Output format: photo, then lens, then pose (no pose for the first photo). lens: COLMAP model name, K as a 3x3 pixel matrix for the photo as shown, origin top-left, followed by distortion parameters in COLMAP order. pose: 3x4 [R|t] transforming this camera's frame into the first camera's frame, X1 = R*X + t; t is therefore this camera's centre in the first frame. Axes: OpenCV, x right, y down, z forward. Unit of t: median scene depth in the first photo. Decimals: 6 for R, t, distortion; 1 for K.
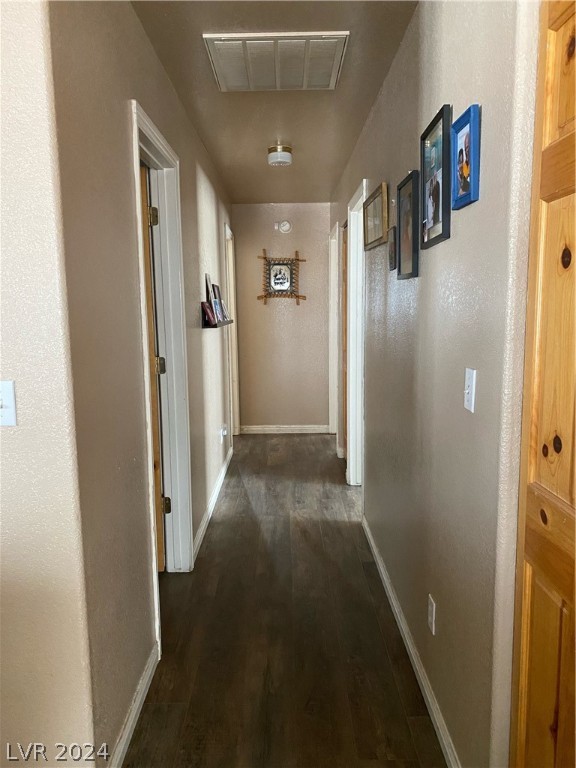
lens RADIAL K [[584.5, 0, 287.5], [0, 584.5, 383.8], [0, 0, 1]] dist [-0.006687, -0.002171]
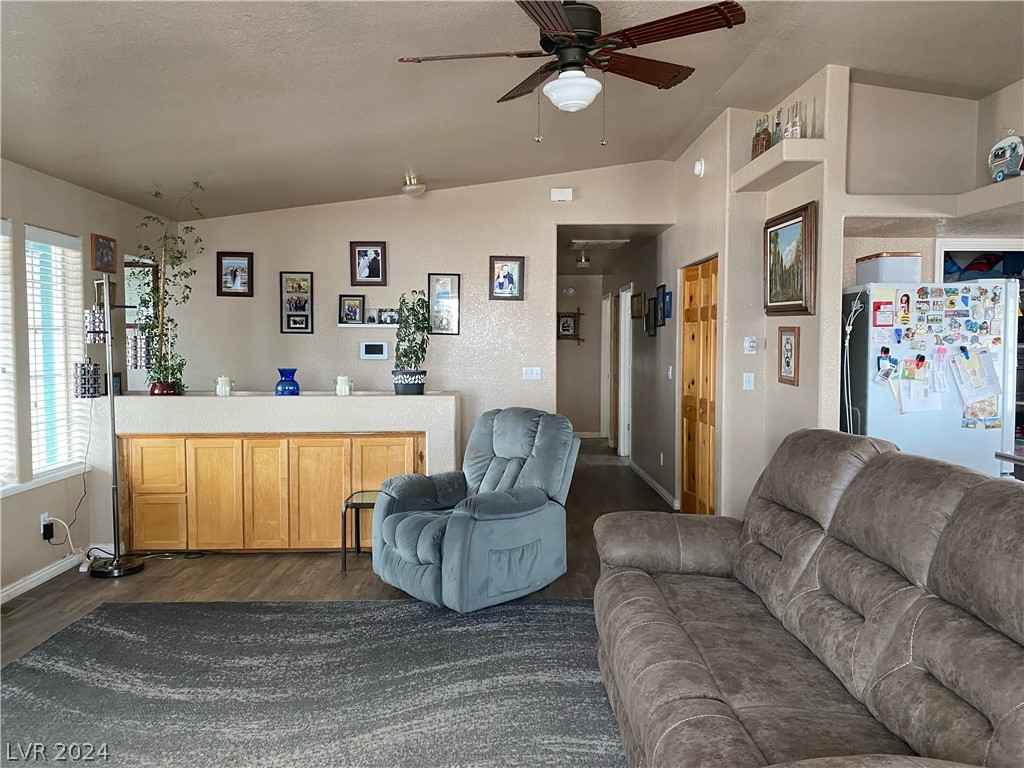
lens RADIAL K [[779.4, 0, 512.3], [0, 779.4, 381.1], [0, 0, 1]] dist [-0.006687, -0.002171]
pose [[0.999972, 0.002260, 0.007192, -0.248655], [-0.001638, 0.996353, -0.085307, 0.176482], [-0.007359, 0.085293, 0.996329, -1.364087]]
